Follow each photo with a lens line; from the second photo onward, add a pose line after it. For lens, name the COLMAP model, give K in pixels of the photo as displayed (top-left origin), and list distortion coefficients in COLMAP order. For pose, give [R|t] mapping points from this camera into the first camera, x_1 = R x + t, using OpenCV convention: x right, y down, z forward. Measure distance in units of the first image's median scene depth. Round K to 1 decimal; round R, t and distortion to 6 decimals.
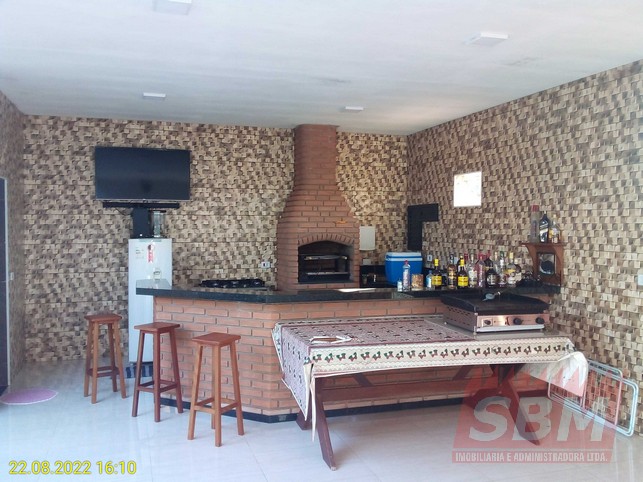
lens RADIAL K [[594.5, 0, 323.7], [0, 594.5, 243.8], [0, 0, 1]] dist [0.105345, -0.225656]
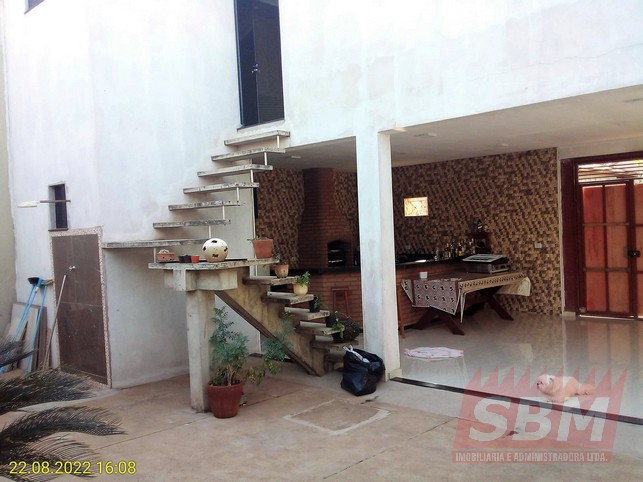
lens RADIAL K [[594.5, 0, 323.7], [0, 594.5, 243.8], [0, 0, 1]] dist [0.105345, -0.225656]
pose [[0.867968, -0.057452, 0.493285, -1.105823], [0.063183, 0.997989, 0.005060, -0.008960], [-0.492584, 0.026775, 0.869853, -0.505073]]
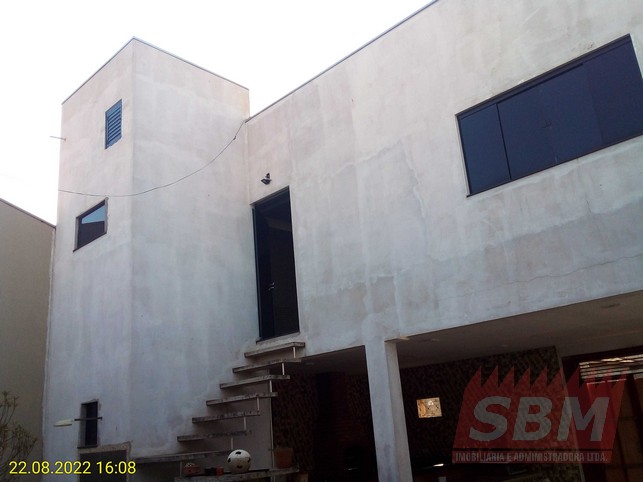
lens RADIAL K [[594.5, 0, 323.7], [0, 594.5, 243.8], [0, 0, 1]] dist [0.105345, -0.225656]
pose [[0.876527, 0.068583, 0.476443, -1.173342], [0.100054, 0.942220, -0.319703, -0.012682], [-0.470840, 0.327898, 0.819019, -0.616838]]
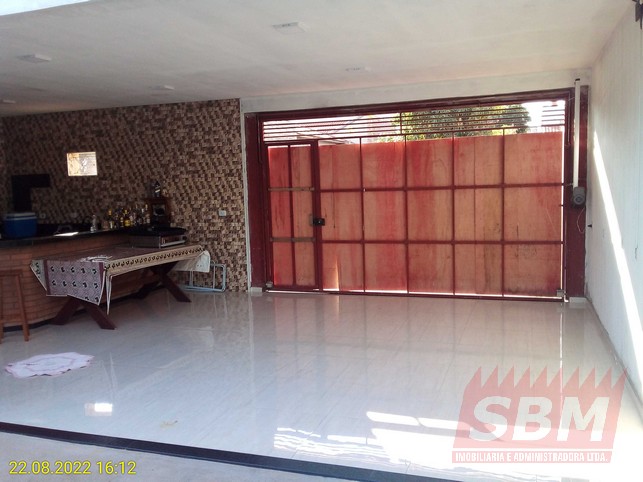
lens RADIAL K [[594.5, 0, 323.7], [0, 594.5, 243.8], [0, 0, 1]] dist [0.105345, -0.225656]
pose [[0.594520, -0.105013, 0.797194, -0.719395], [0.057017, 0.994445, 0.088475, 0.004535], [-0.802057, -0.007146, 0.597205, -0.382749]]
